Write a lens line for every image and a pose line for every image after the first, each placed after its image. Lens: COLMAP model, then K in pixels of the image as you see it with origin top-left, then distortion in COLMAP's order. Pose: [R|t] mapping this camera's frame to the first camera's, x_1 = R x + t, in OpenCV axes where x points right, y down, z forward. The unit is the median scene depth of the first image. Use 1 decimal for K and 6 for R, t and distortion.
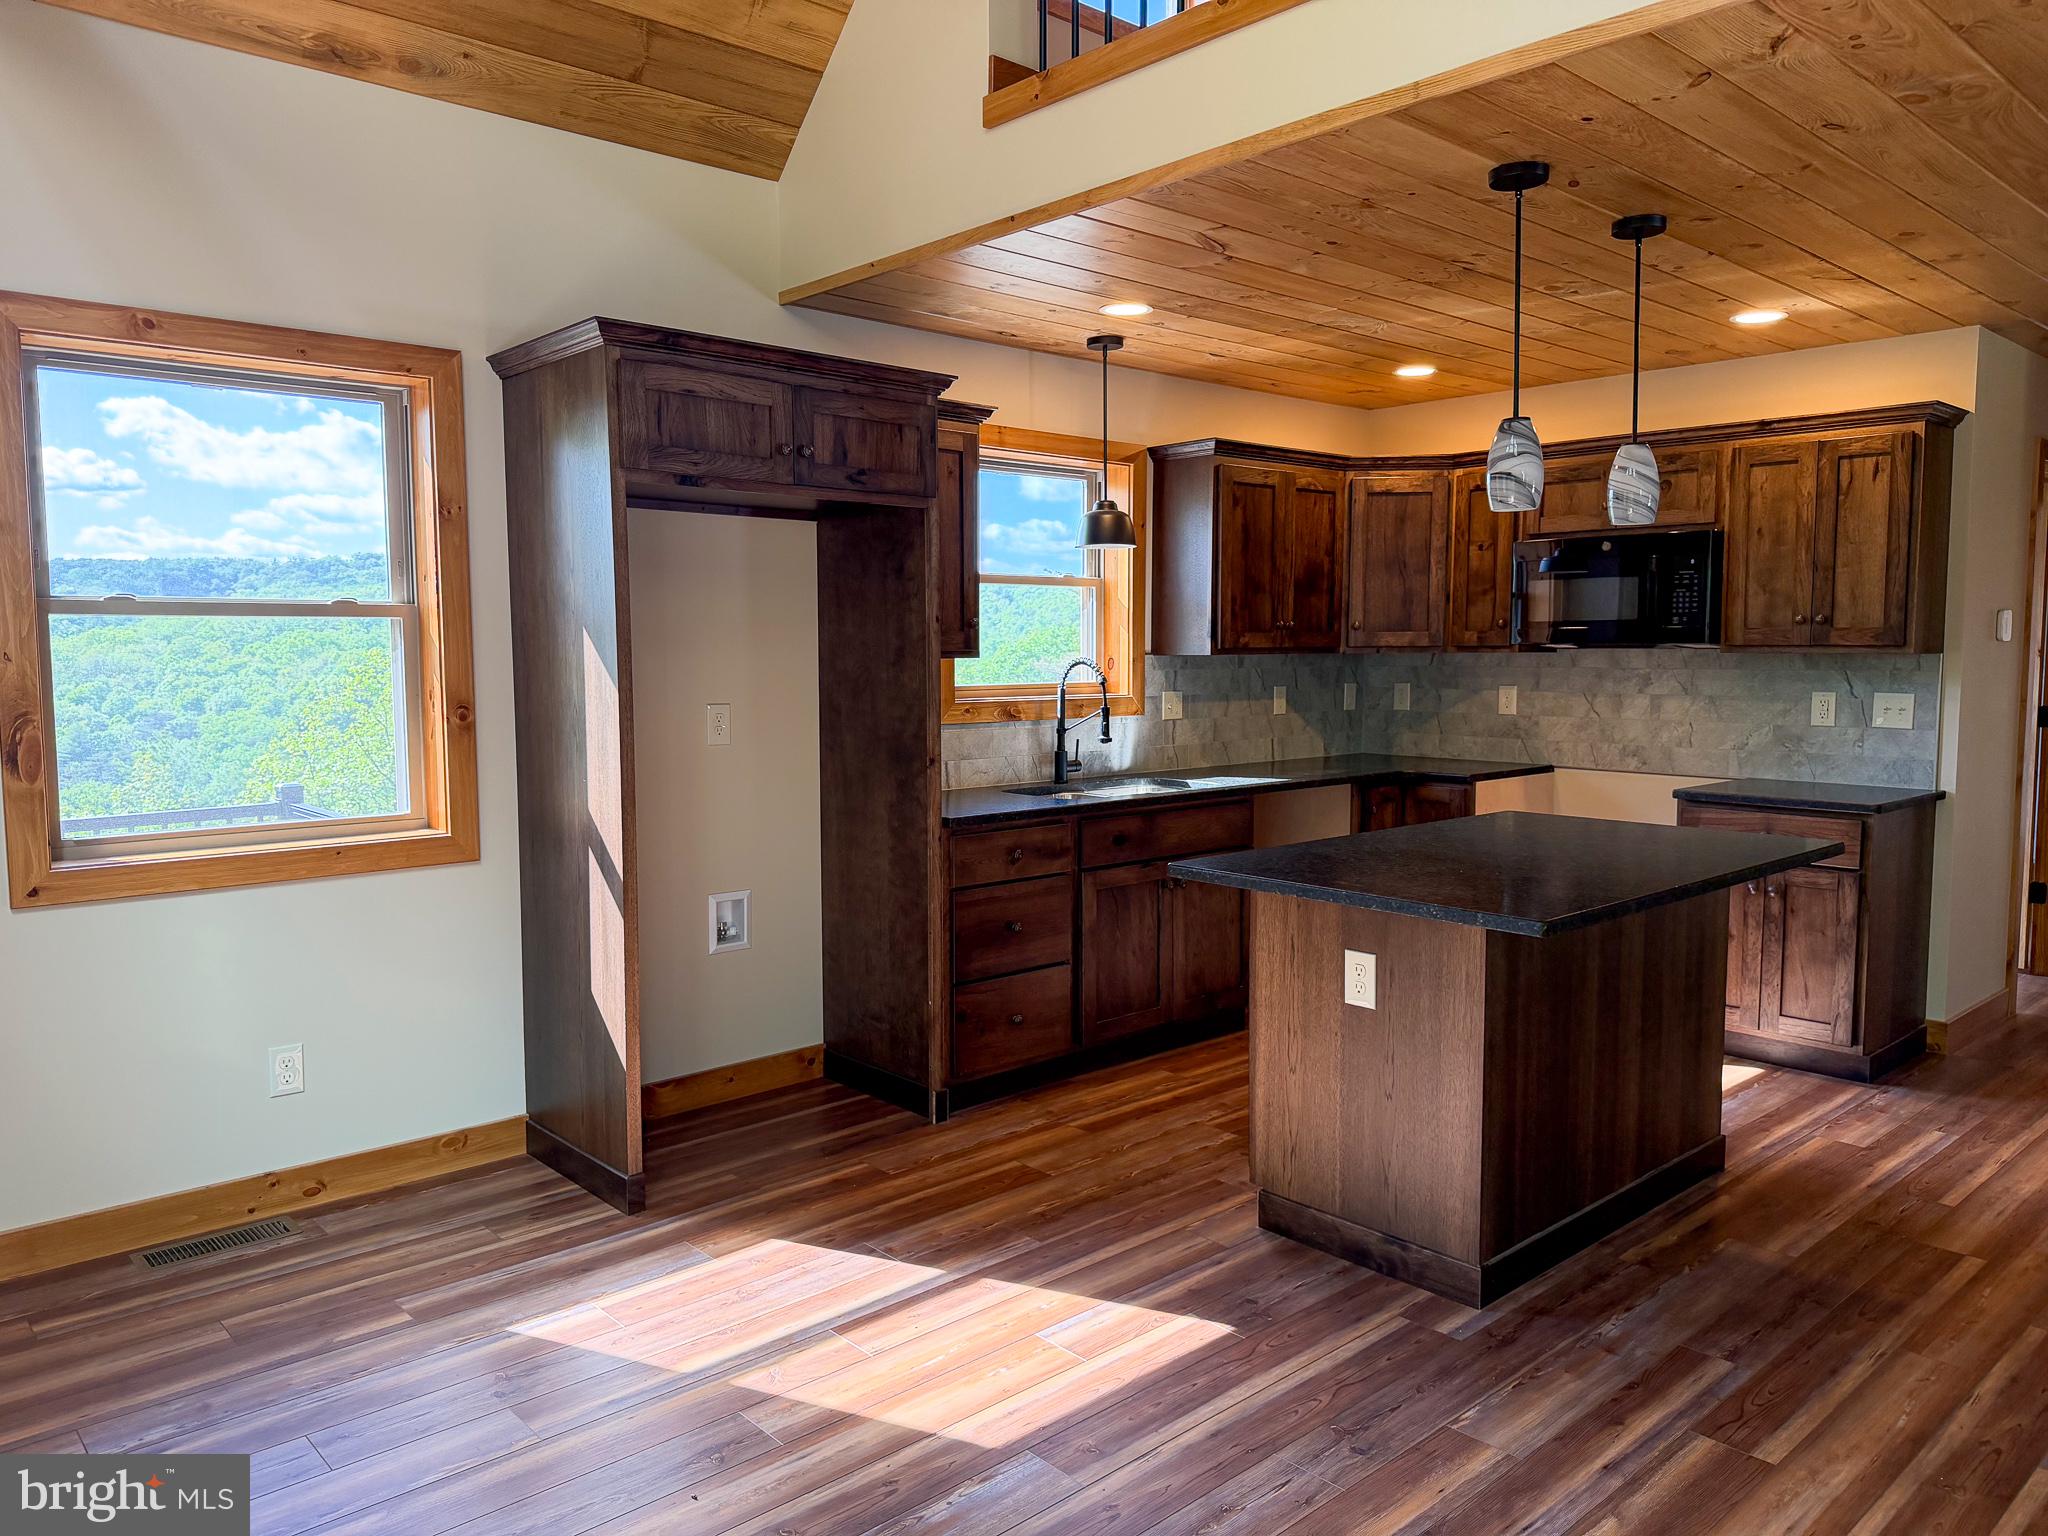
lens RADIAL K [[1428.4, 0, 1021.8], [0, 1428.4, 760.7], [0, 0, 1]] dist [0.142367, -0.236868]
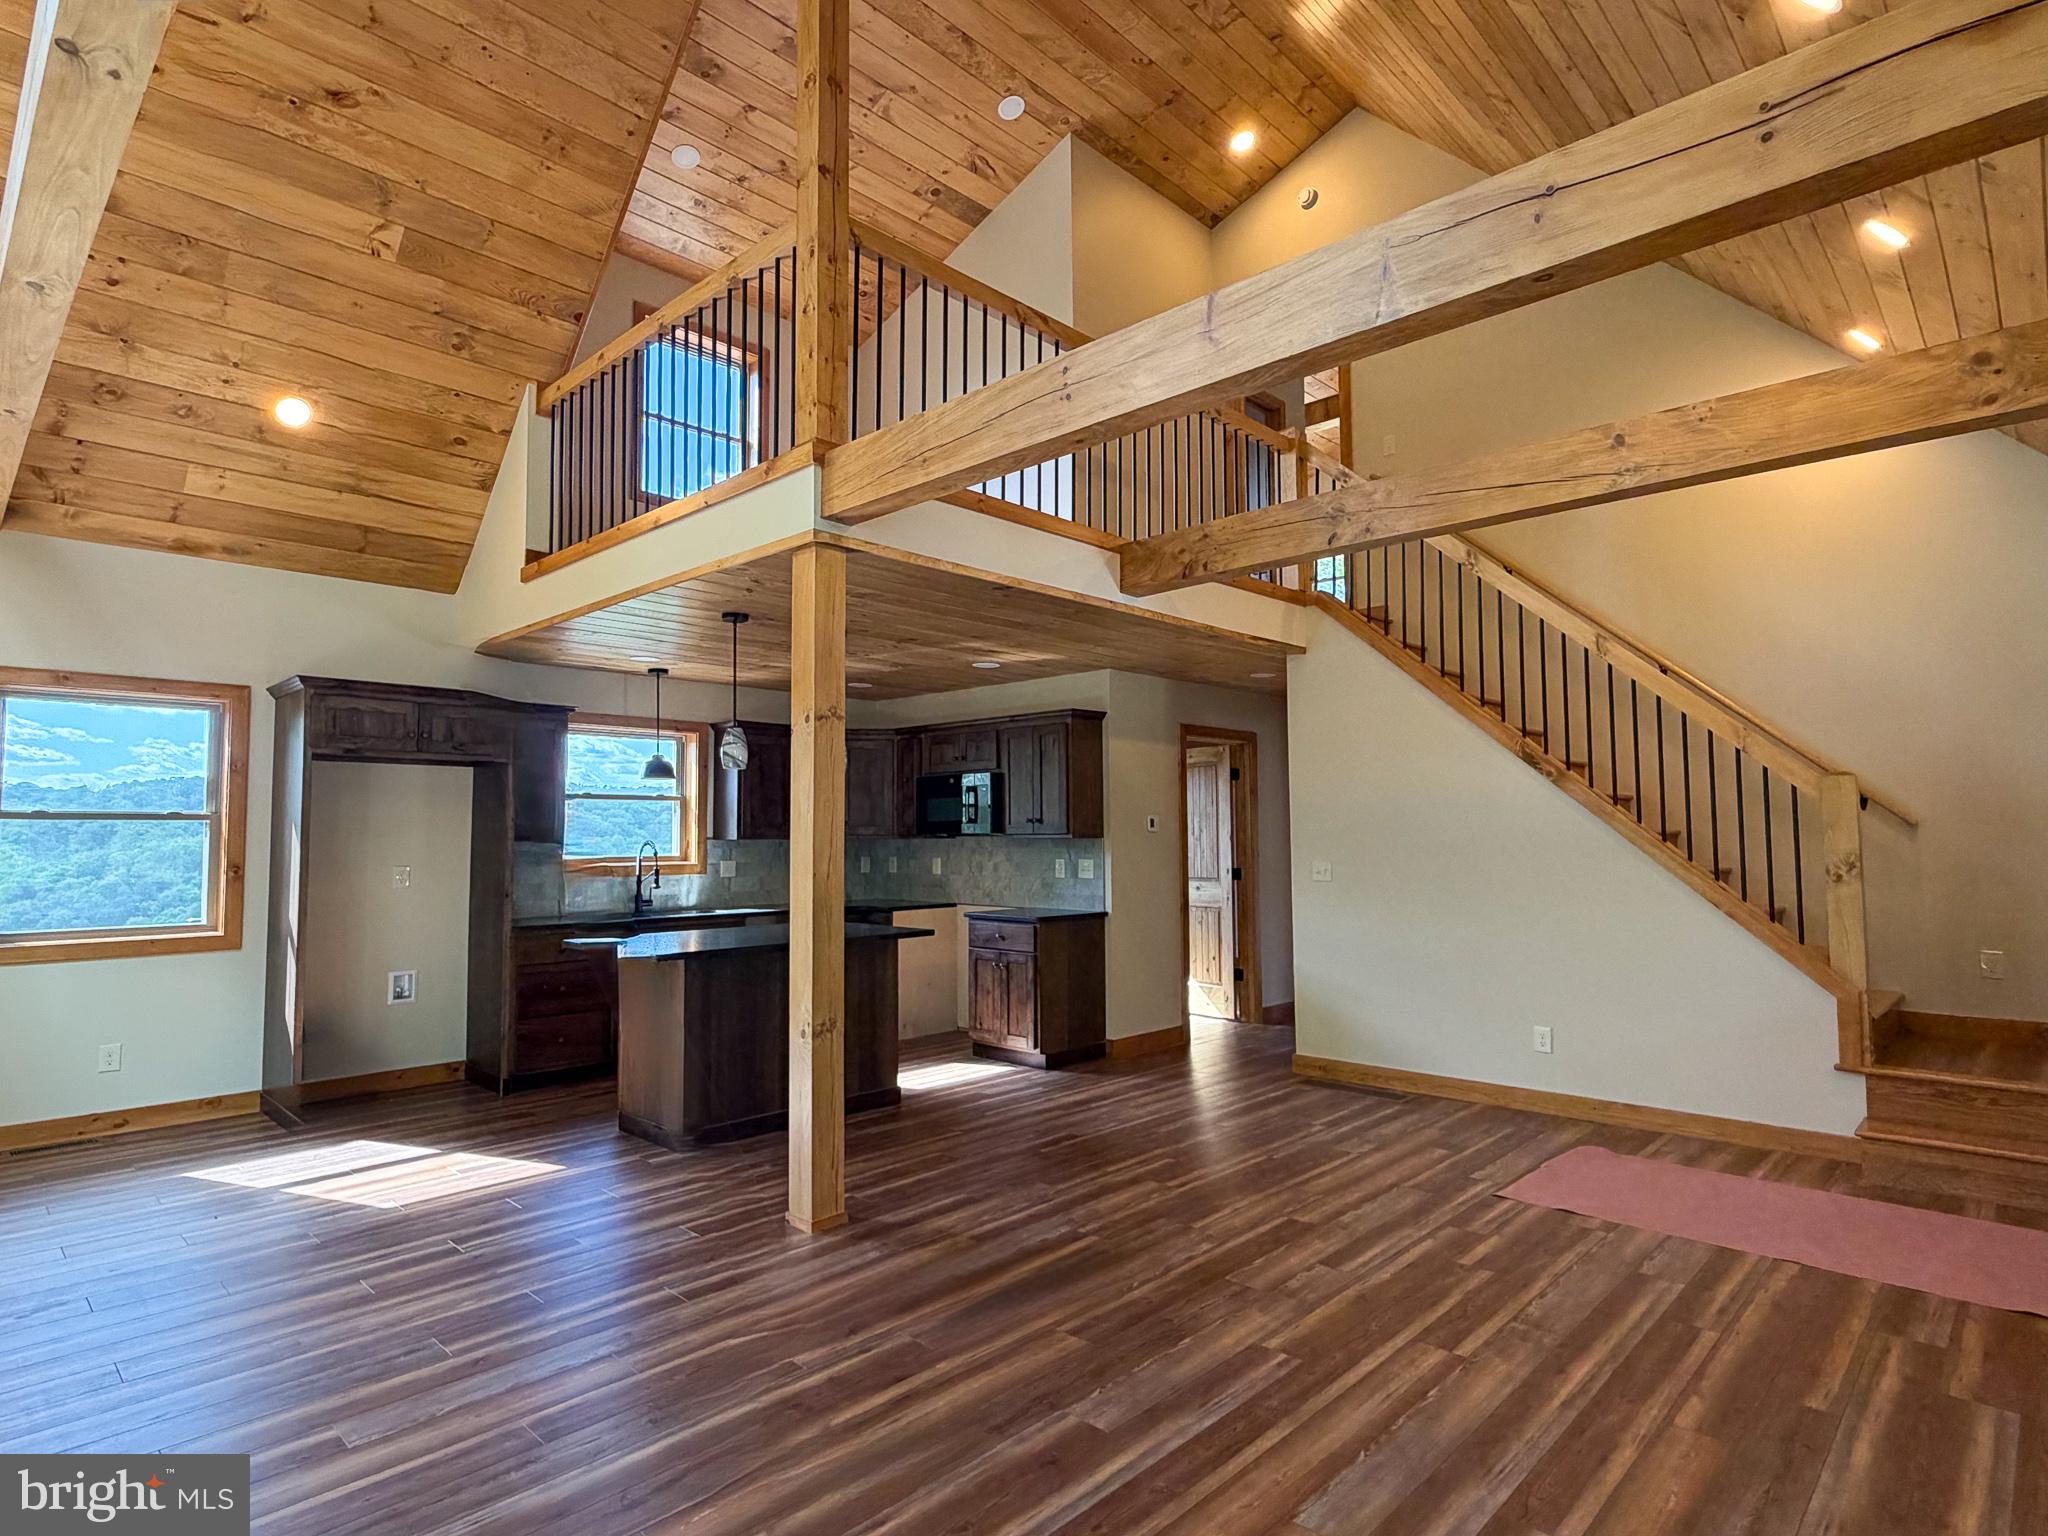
lens RADIAL K [[1141.5, 0, 1024.0], [0, 1141.5, 768.0], [0, 0, 1]] dist [0.020748, 0.000822]
pose [[0.999070, -0.000240, 0.043113, 0.559987], [0.006362, 0.989858, -0.141921, 0.053585], [-0.042641, 0.142063, 0.988939, -0.540160]]
